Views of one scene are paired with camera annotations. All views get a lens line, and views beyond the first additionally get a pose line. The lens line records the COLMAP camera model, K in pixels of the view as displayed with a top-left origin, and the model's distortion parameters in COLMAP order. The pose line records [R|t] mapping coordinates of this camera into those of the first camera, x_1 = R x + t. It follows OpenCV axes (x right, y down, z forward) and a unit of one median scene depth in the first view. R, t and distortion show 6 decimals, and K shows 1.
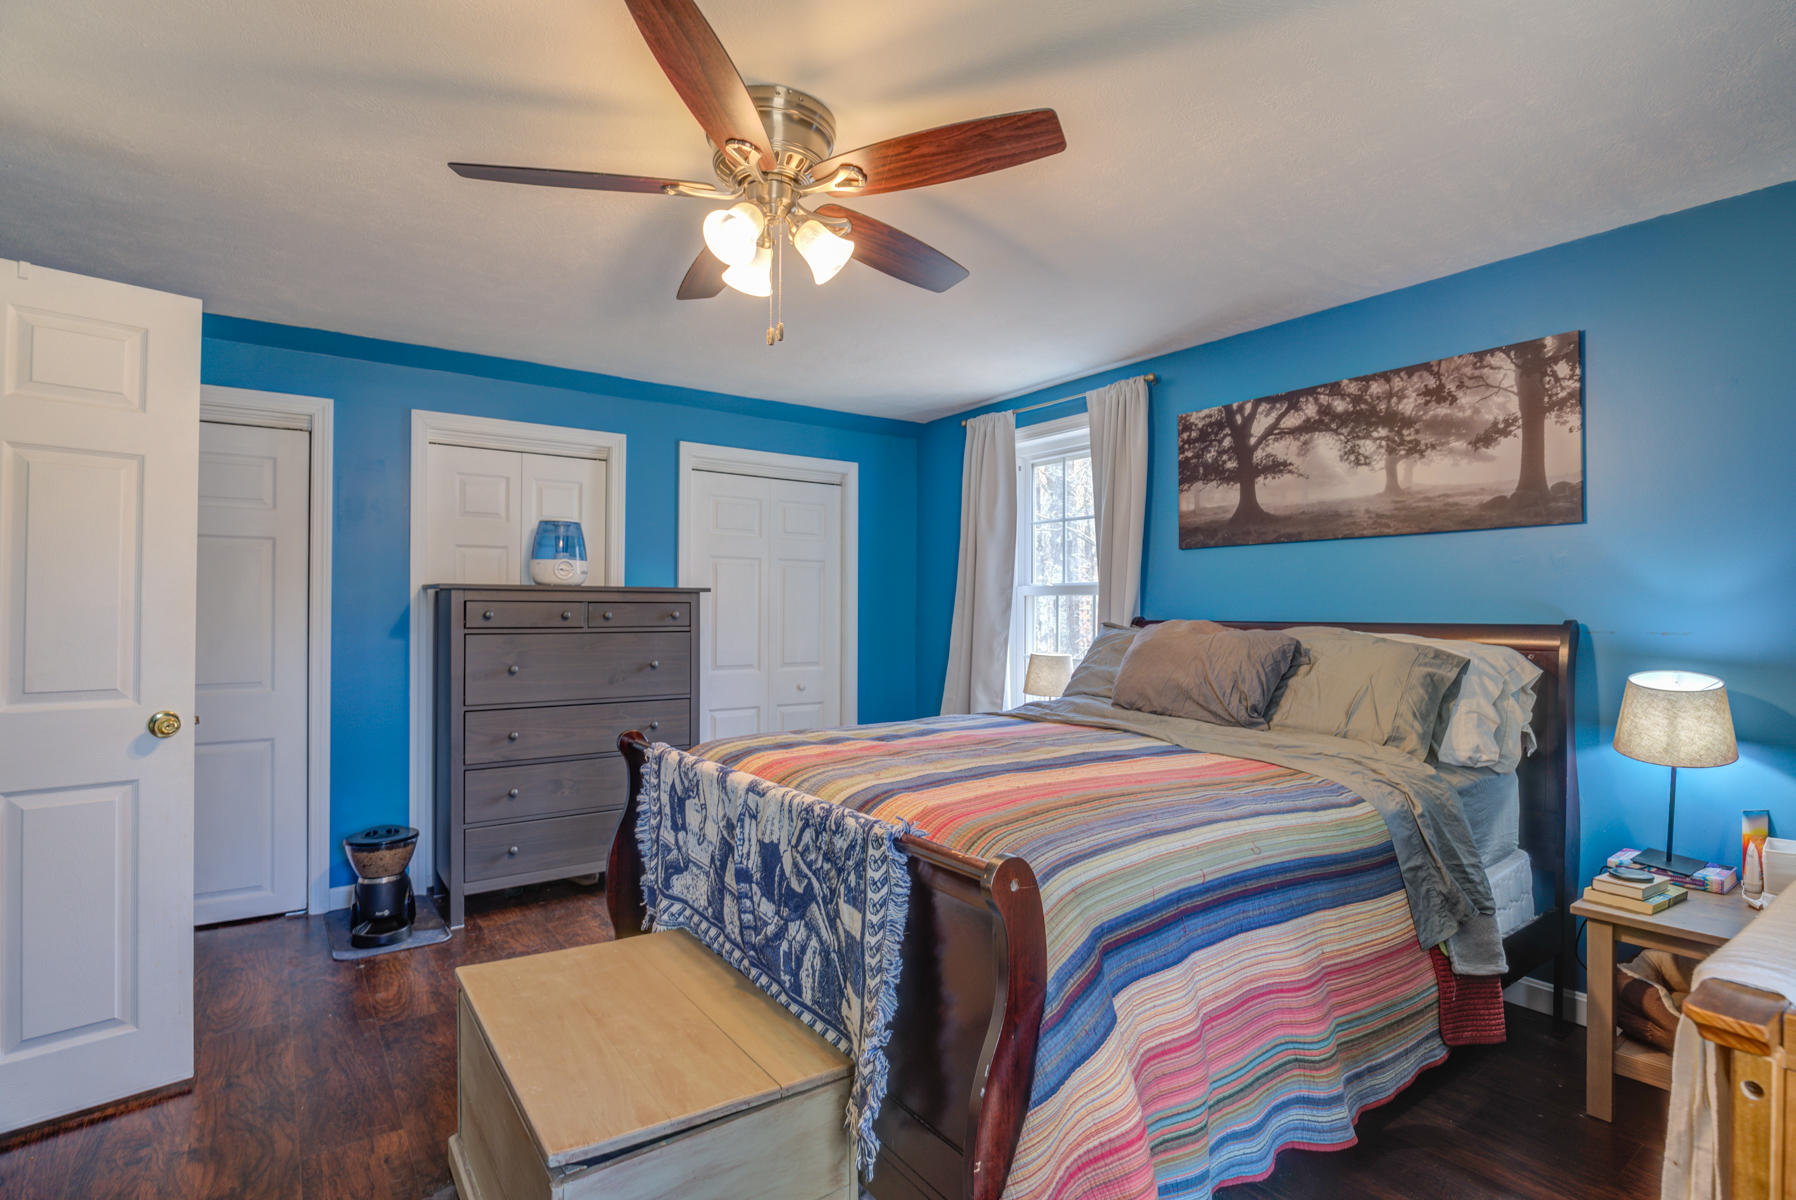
lens RADIAL K [[868.9, 0, 893.7], [0, 868.9, 599.6], [0, 0, 1]] dist [-0.016858, -0.002897]
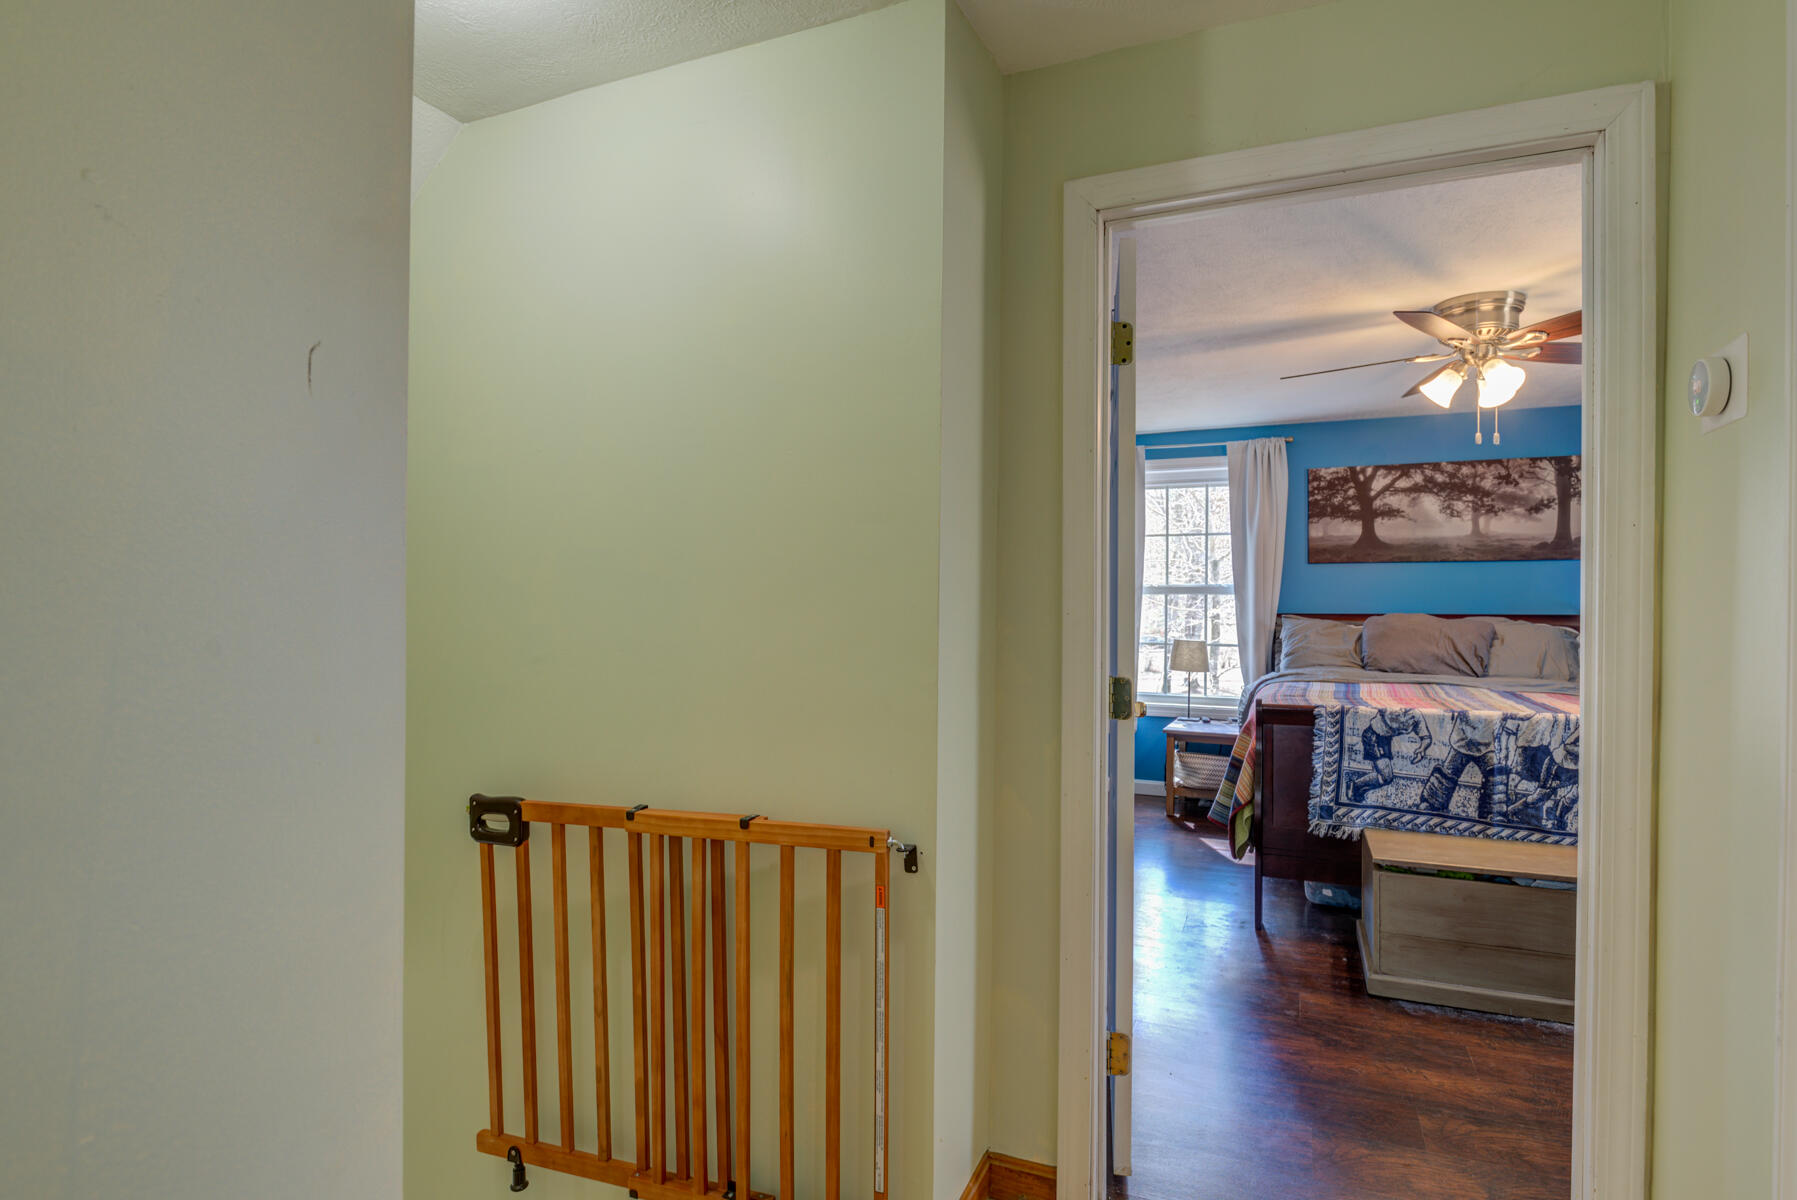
lens RADIAL K [[930.0, 0, 898.1], [0, 930.0, 606.2], [0, 0, 1]] dist [-0.001203, -0.001000]
pose [[0.851396, -0.002944, 0.524516, -1.259282], [-0.006531, 0.999847, 0.016213, -0.009541], [-0.524484, -0.017229, 0.851246, 0.062507]]
